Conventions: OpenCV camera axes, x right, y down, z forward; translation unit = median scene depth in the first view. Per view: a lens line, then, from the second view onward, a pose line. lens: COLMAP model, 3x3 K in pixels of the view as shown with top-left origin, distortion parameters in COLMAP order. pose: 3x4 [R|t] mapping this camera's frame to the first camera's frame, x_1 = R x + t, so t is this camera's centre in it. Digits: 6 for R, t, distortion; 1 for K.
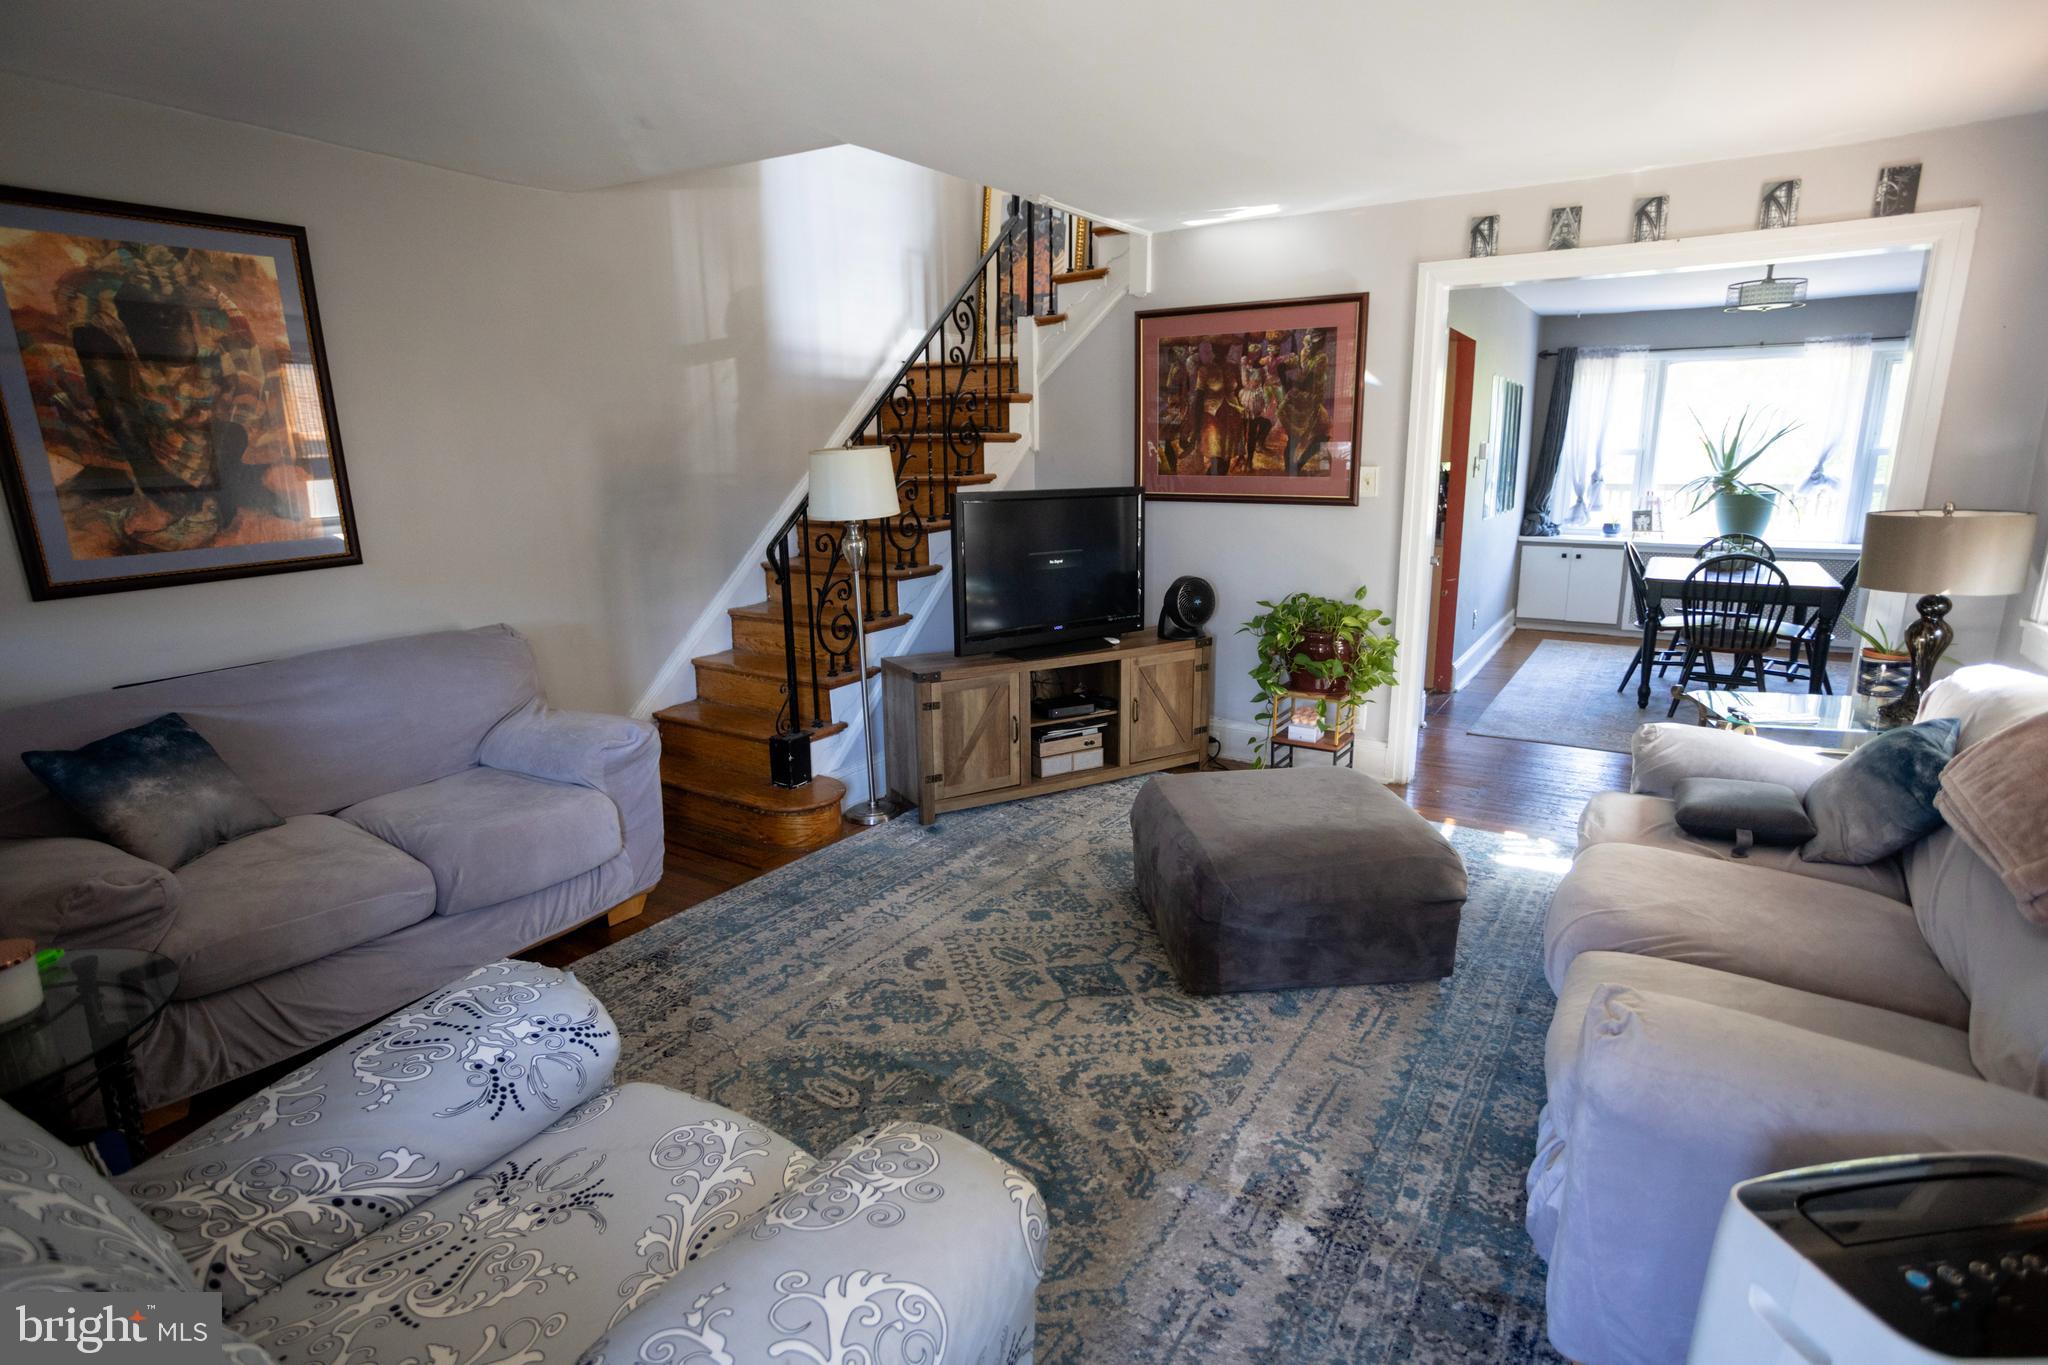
lens RADIAL K [[1024.8, 0, 1021.1], [0, 1024.8, 685.9], [0, 0, 1]] dist [-0.063145, 0.035856]
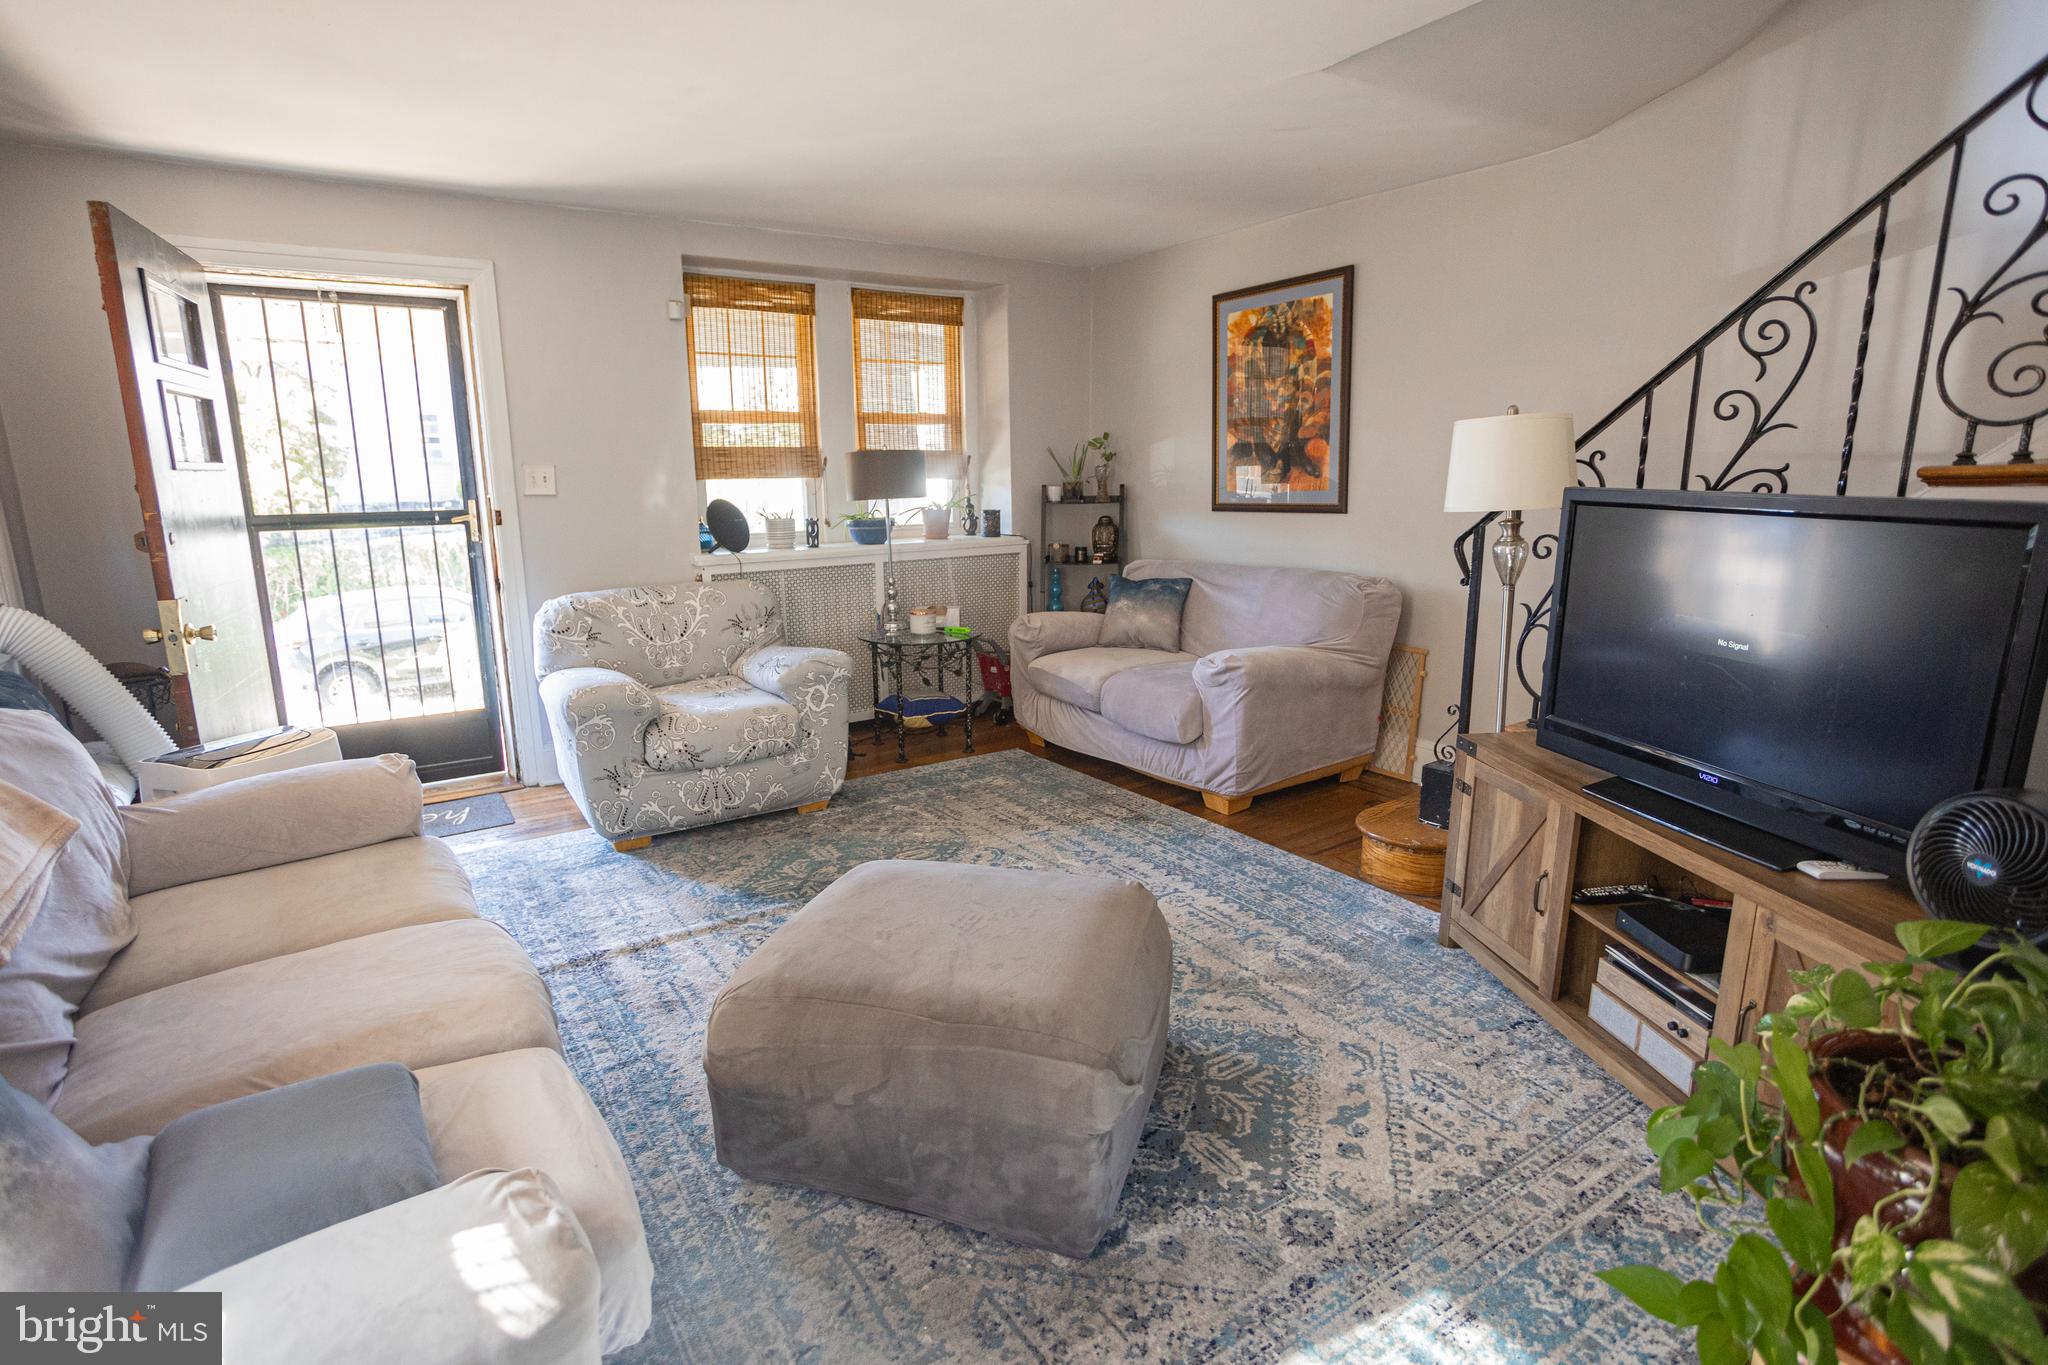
lens RADIAL K [[1024.8, 0, 1021.1], [0, 1024.8, 685.9], [0, 0, 1]] dist [-0.063145, 0.035856]
pose [[-0.387491, 0.214079, -0.896672, 0.796209], [-0.189128, 0.933513, 0.304605, -0.248180], [0.902265, 0.287618, -0.321239, 1.161276]]
